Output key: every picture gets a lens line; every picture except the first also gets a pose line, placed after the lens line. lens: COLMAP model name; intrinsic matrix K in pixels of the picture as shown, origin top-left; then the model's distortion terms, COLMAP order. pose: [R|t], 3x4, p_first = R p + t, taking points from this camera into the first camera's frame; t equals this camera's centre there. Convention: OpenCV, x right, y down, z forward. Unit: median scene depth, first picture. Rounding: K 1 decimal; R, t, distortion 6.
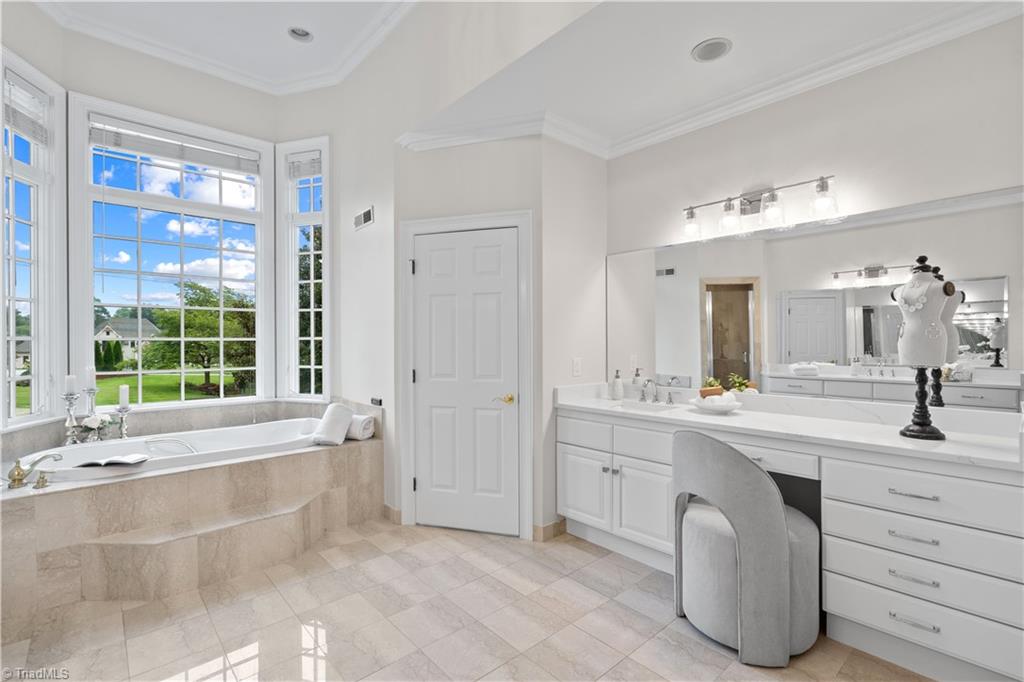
lens RADIAL K [[468.9, 0, 514.8], [0, 468.9, 343.9], [0, 0, 1]] dist [-0.014849, 0.004833]
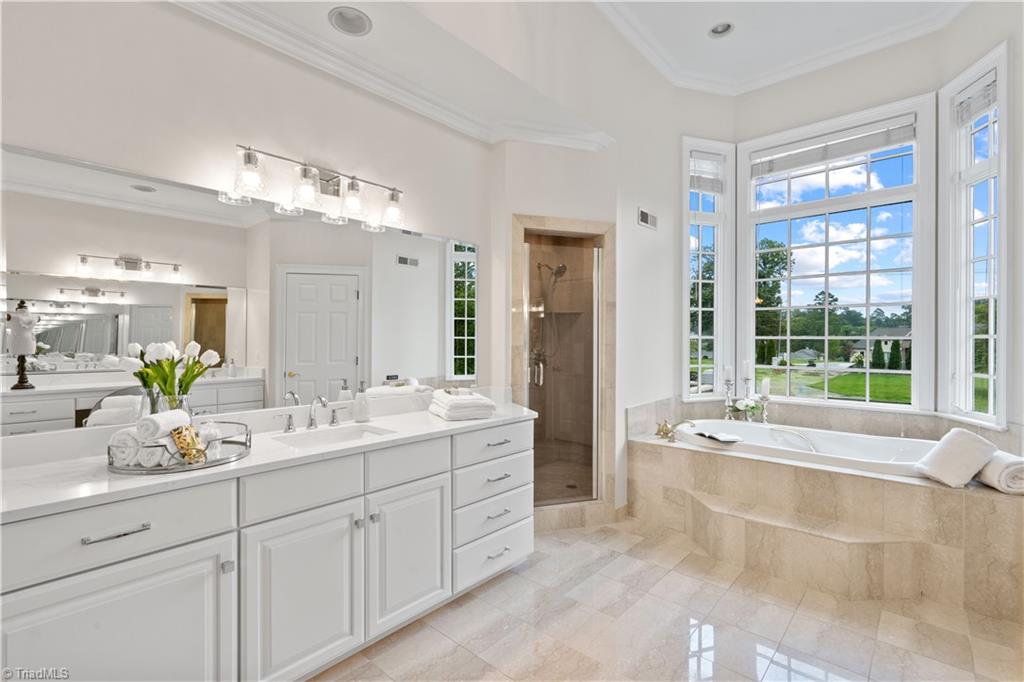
lens RADIAL K [[468.9, 0, 513.4], [0, 468.9, 337.4], [0, 0, 1]] dist [-0.014849, 0.004833]
pose [[0.086199, -0.001774, -0.996276, 0.298781], [-0.005596, 0.999982, -0.002264, -0.005822], [0.996262, 0.005771, 0.086187, 0.308411]]
